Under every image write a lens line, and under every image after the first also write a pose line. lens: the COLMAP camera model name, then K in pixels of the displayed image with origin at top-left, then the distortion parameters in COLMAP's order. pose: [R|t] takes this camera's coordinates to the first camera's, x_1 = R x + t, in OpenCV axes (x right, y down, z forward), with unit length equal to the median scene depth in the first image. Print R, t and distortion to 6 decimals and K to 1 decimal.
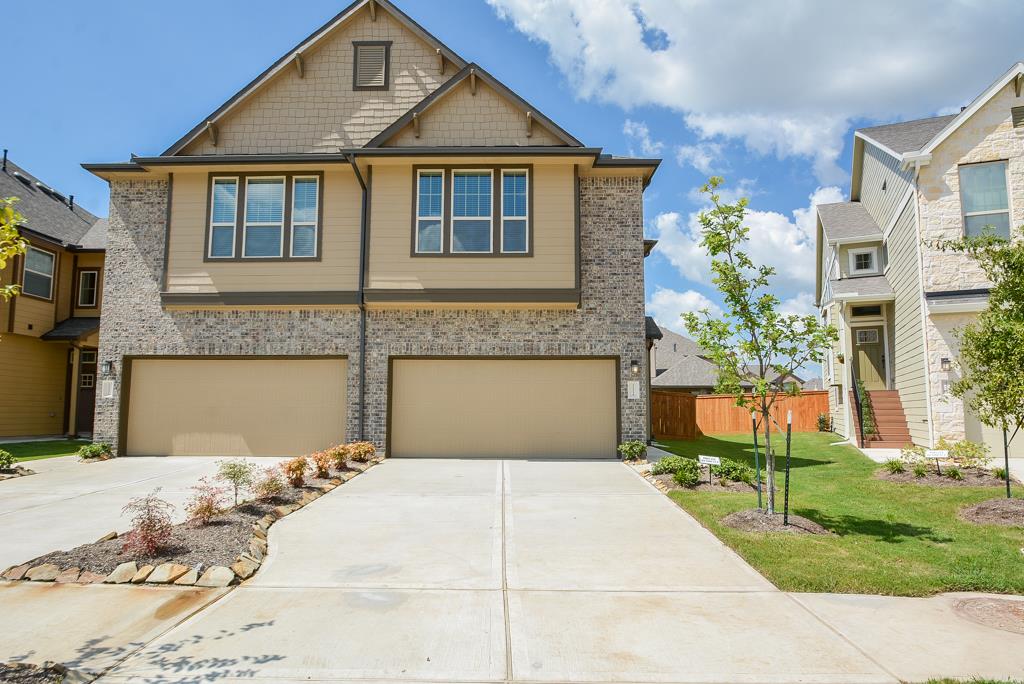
lens RADIAL K [[628.1, 0, 512.0], [0, 628.1, 342.0], [0, 0, 1]] dist [-0.002802, -0.029661]
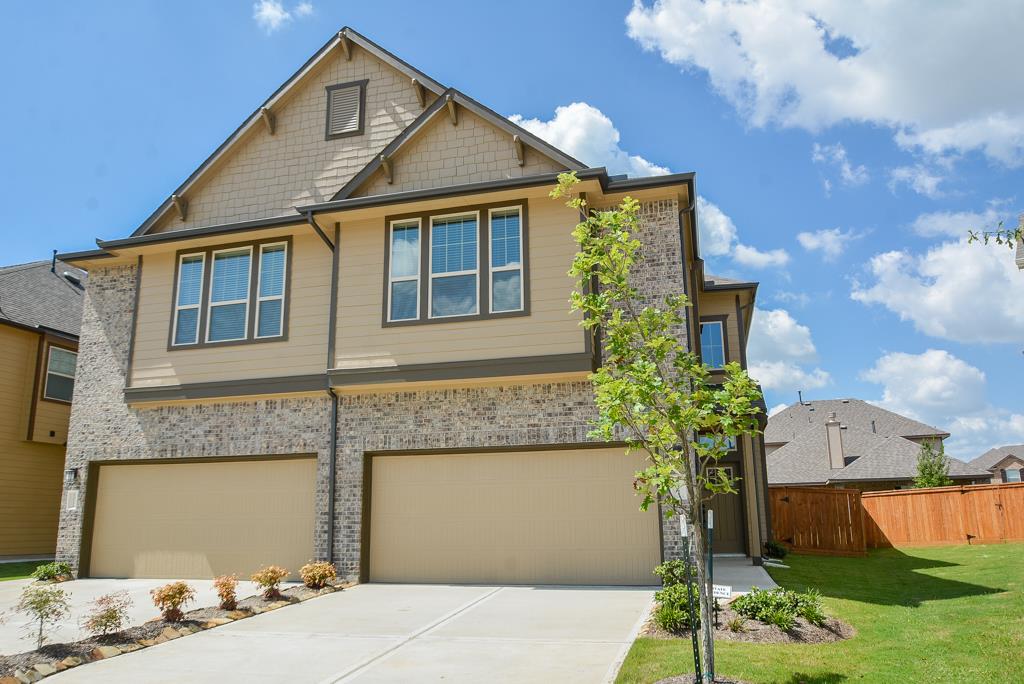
lens RADIAL K [[754.6, 0, 512.0], [0, 754.6, 342.0], [0, 0, 1]] dist [-0.033225, 0.003336]
pose [[0.968295, -0.071109, -0.239474, 0.225270], [0.041713, 0.991196, -0.125661, 0.011538], [0.246302, 0.111688, 0.962736, 0.108118]]
